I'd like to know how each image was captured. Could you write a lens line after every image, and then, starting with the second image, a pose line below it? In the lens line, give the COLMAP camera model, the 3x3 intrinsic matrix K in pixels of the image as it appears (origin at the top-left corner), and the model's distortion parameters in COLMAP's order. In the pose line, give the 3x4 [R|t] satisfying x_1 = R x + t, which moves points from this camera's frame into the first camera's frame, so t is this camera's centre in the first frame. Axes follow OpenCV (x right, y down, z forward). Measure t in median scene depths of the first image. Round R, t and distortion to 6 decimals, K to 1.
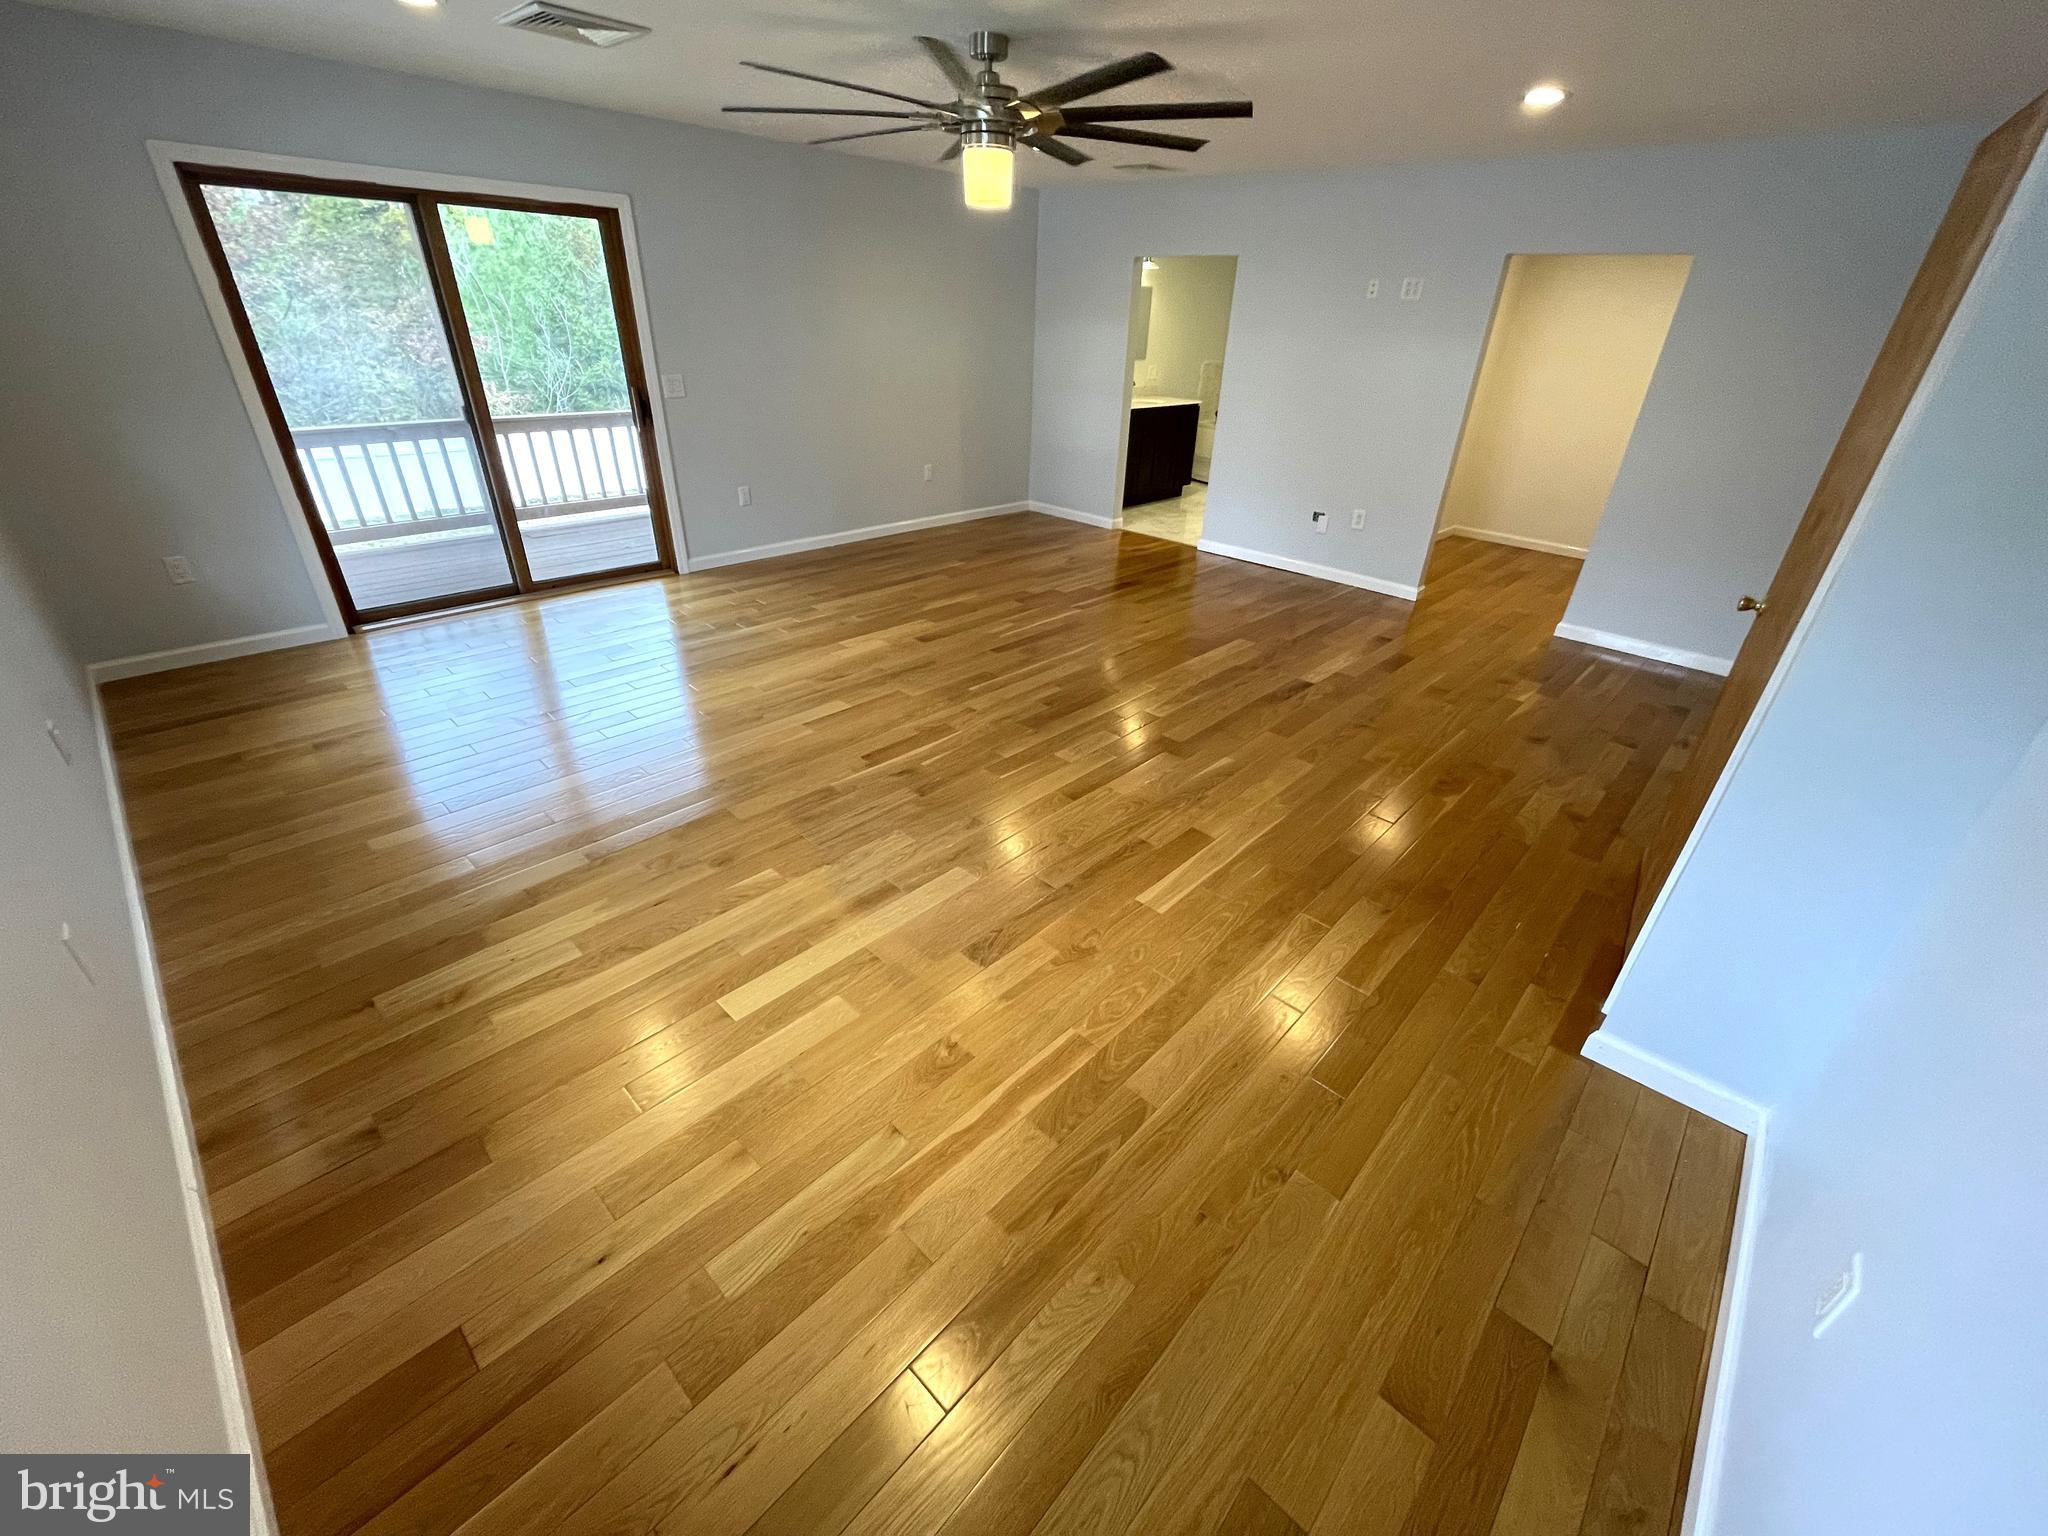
lens RADIAL K [[822.4, 0, 1031.8], [0, 822.4, 772.6], [0, 0, 1]] dist [-0.001973, -0.000151]
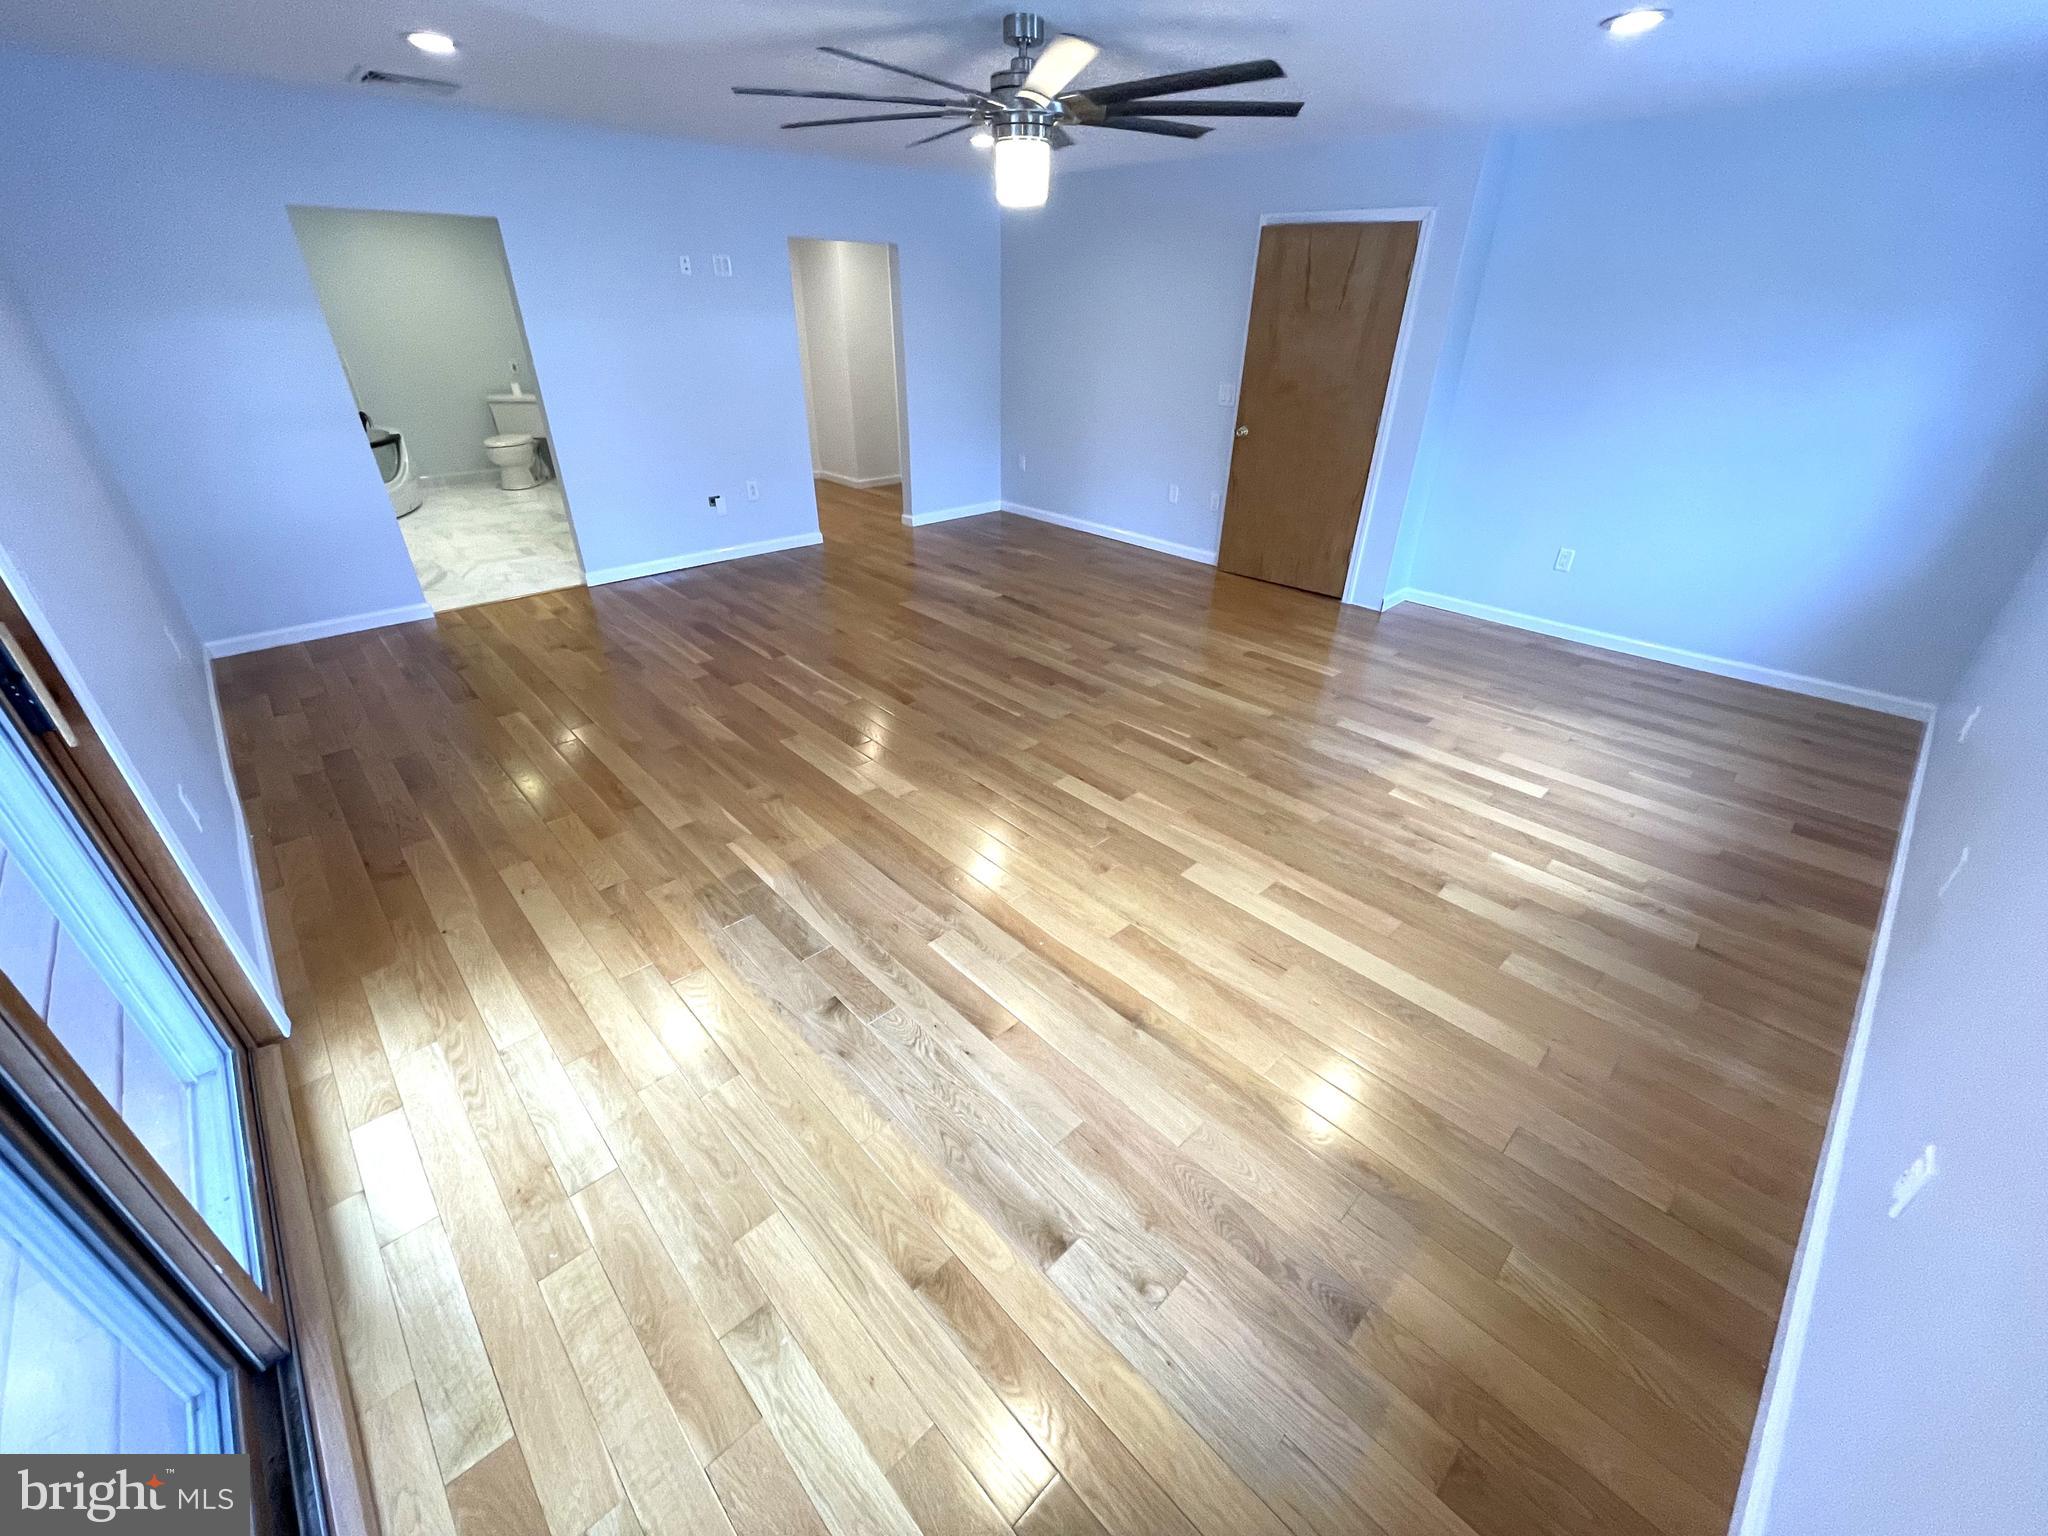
lens RADIAL K [[822.4, 0, 1030.1], [0, 822.4, 768.6], [0, 0, 1]] dist [-0.001973, -0.000151]
pose [[0.059847, -0.525168, 0.848892, -0.833494], [0.476998, 0.762085, 0.437836, -0.424424], [-0.876865, 0.378716, 0.296112, 0.673950]]
